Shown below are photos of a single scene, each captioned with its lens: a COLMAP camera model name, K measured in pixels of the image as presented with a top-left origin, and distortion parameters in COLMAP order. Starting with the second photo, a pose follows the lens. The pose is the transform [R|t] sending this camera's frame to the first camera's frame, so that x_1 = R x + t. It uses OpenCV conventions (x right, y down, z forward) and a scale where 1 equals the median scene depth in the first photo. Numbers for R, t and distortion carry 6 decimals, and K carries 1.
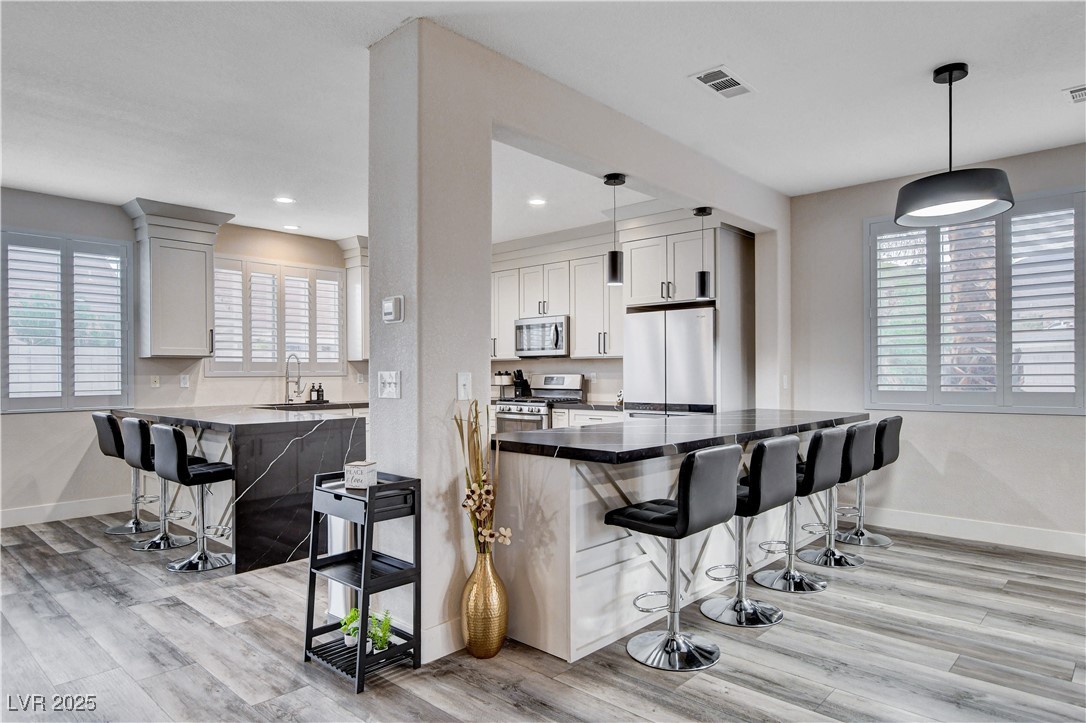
lens RADIAL K [[669.6, 0, 551.7], [0, 669.6, 366.5], [0, 0, 1]] dist [-0.004828, 0.003787]
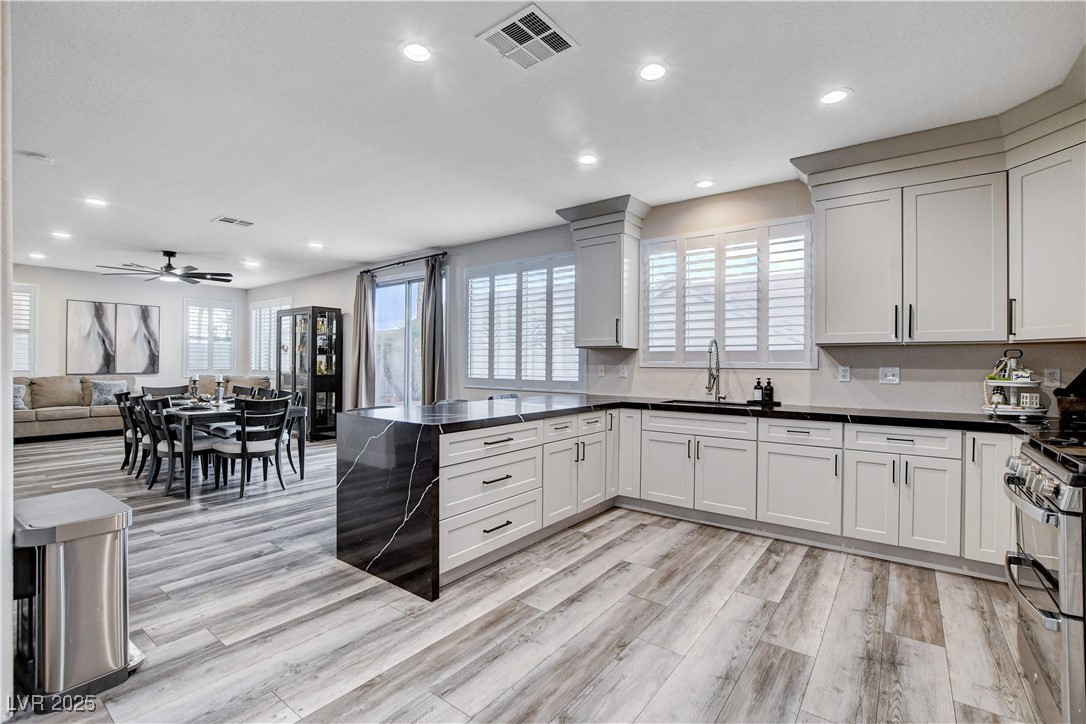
lens RADIAL K [[480.6, 0, 549.4], [0, 480.6, 362.8], [0, 0, 1]] dist [-0.020898, 0.001431]
pose [[0.104171, 0.007515, -0.994531, 0.209860], [0.000387, 0.999971, 0.007596, 0.004042], [0.994559, -0.001176, 0.104165, 0.912344]]
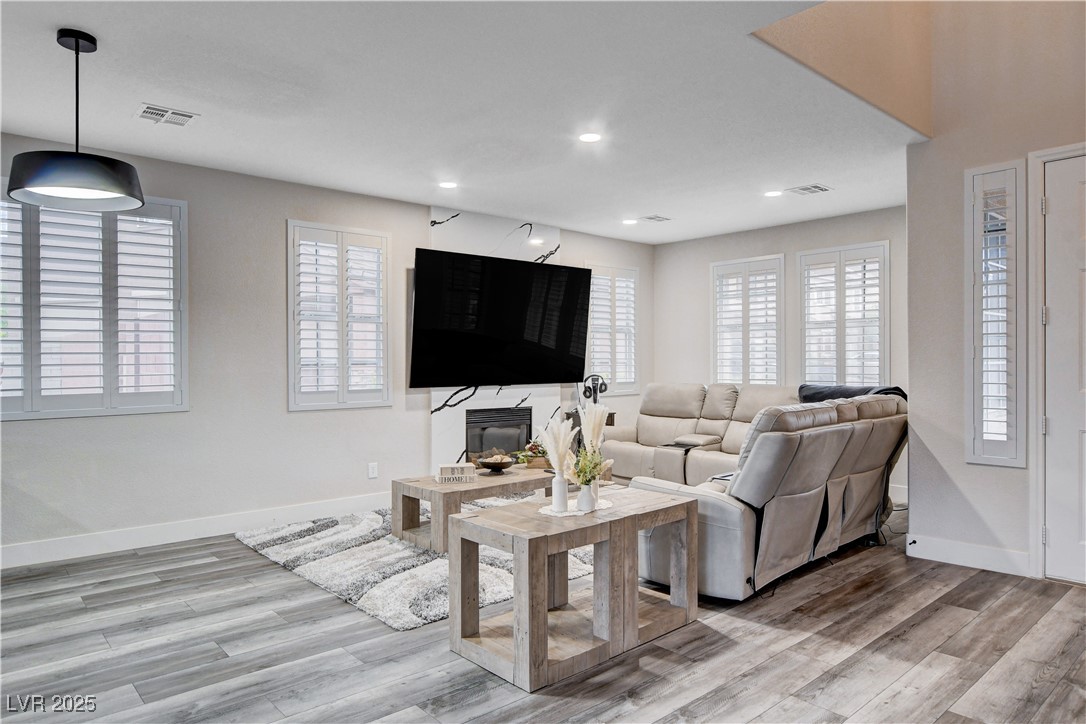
lens RADIAL K [[669.6, 0, 553.5], [0, 669.6, 364.2], [0, 0, 1]] dist [-0.004828, 0.003787]
pose [[0.092841, -0.000321, 0.995681, -0.133889], [-0.005928, 0.999982, 0.000875, -0.009283], [-0.995663, -0.005984, 0.092838, 0.171574]]
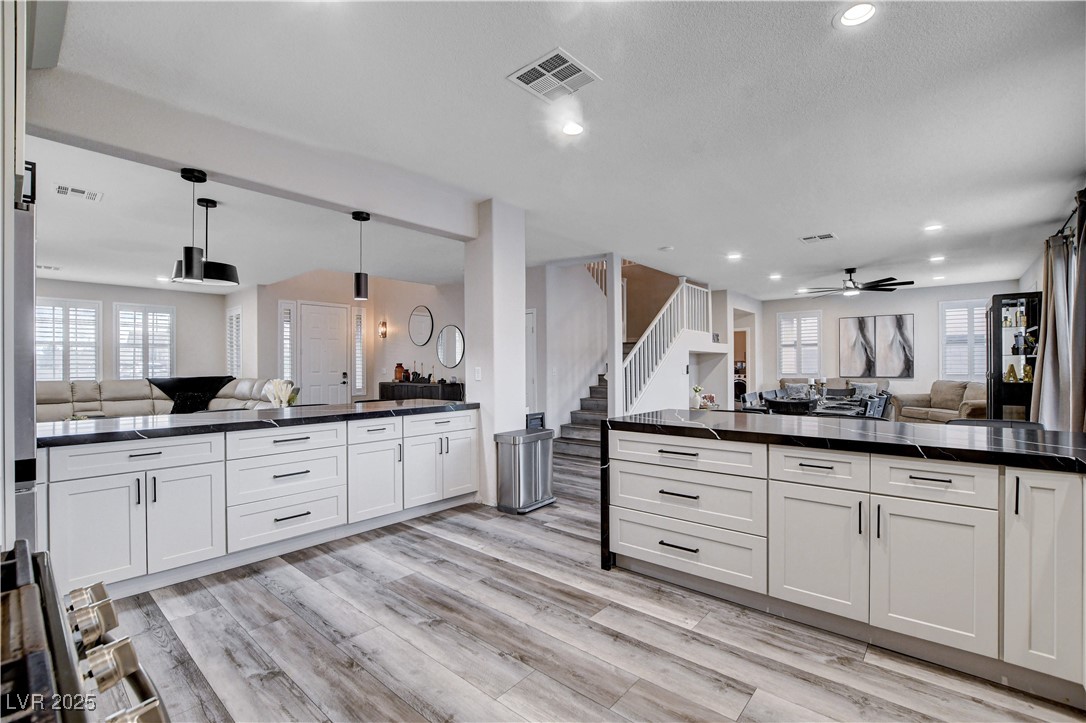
lens RADIAL K [[480.6, 0, 551.2], [0, 480.6, 361.9], [0, 0, 1]] dist [-0.020898, 0.001431]
pose [[-0.998937, 0.009676, -0.045069, -0.161142], [0.010442, 0.999804, -0.016799, 0.010145], [0.044898, -0.017252, -0.998843, 1.372802]]
